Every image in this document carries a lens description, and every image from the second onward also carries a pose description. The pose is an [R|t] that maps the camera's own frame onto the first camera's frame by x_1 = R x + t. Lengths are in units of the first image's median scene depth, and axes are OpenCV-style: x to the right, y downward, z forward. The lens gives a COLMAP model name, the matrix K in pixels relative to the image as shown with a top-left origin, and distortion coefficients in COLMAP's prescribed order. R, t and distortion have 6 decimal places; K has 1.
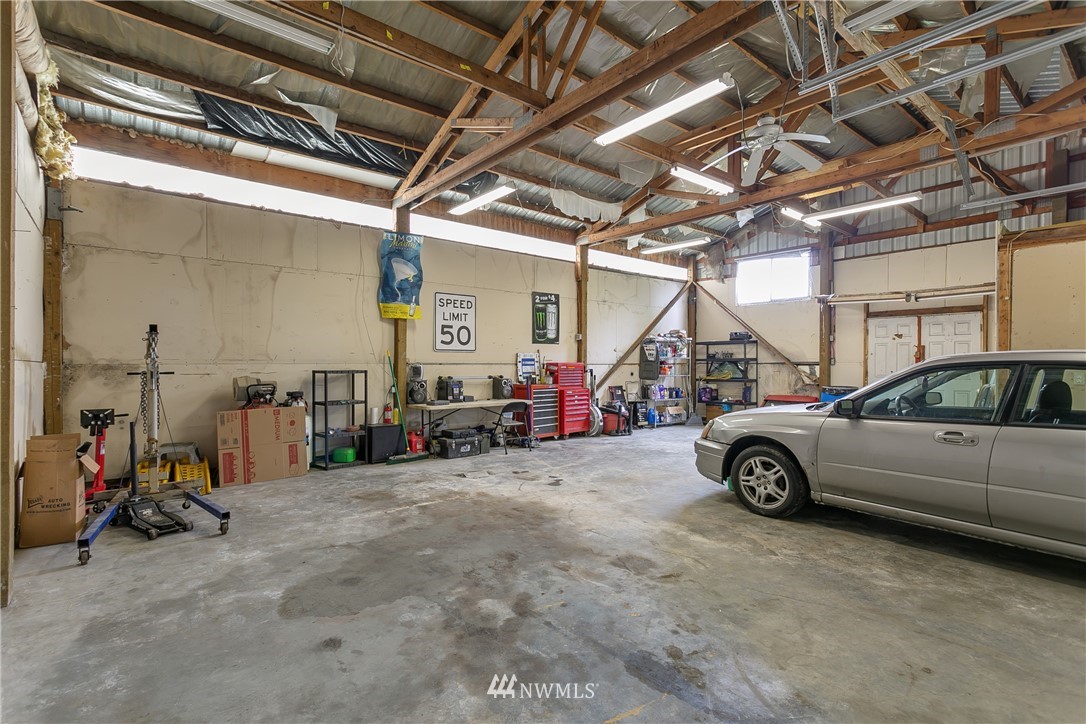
lens RADIAL K [[526.7, 0, 545.3], [0, 526.7, 362.2], [0, 0, 1]] dist [0.000059, 0.000369]
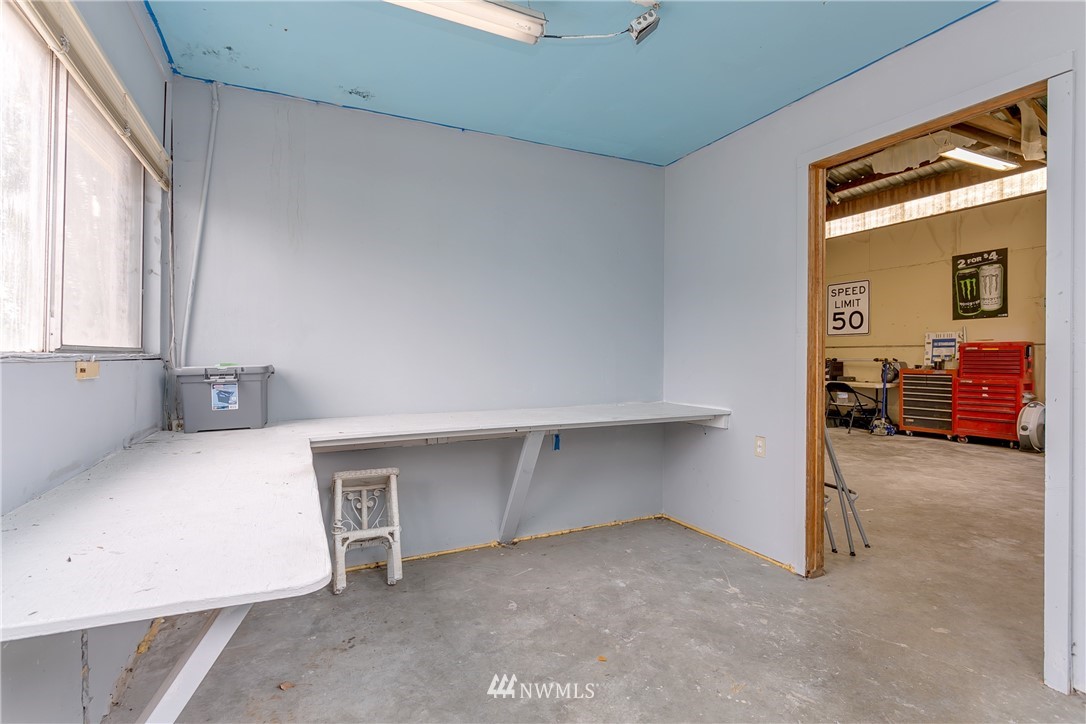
lens RADIAL K [[526.7, 0, 545.1], [0, 526.7, 359.4], [0, 0, 1]] dist [0.000059, 0.000369]
pose [[-0.238659, -0.005594, -0.971087, 0.998314], [-0.010646, 0.999938, -0.003144, 0.037360], [0.971045, 0.009588, -0.238704, 0.638642]]
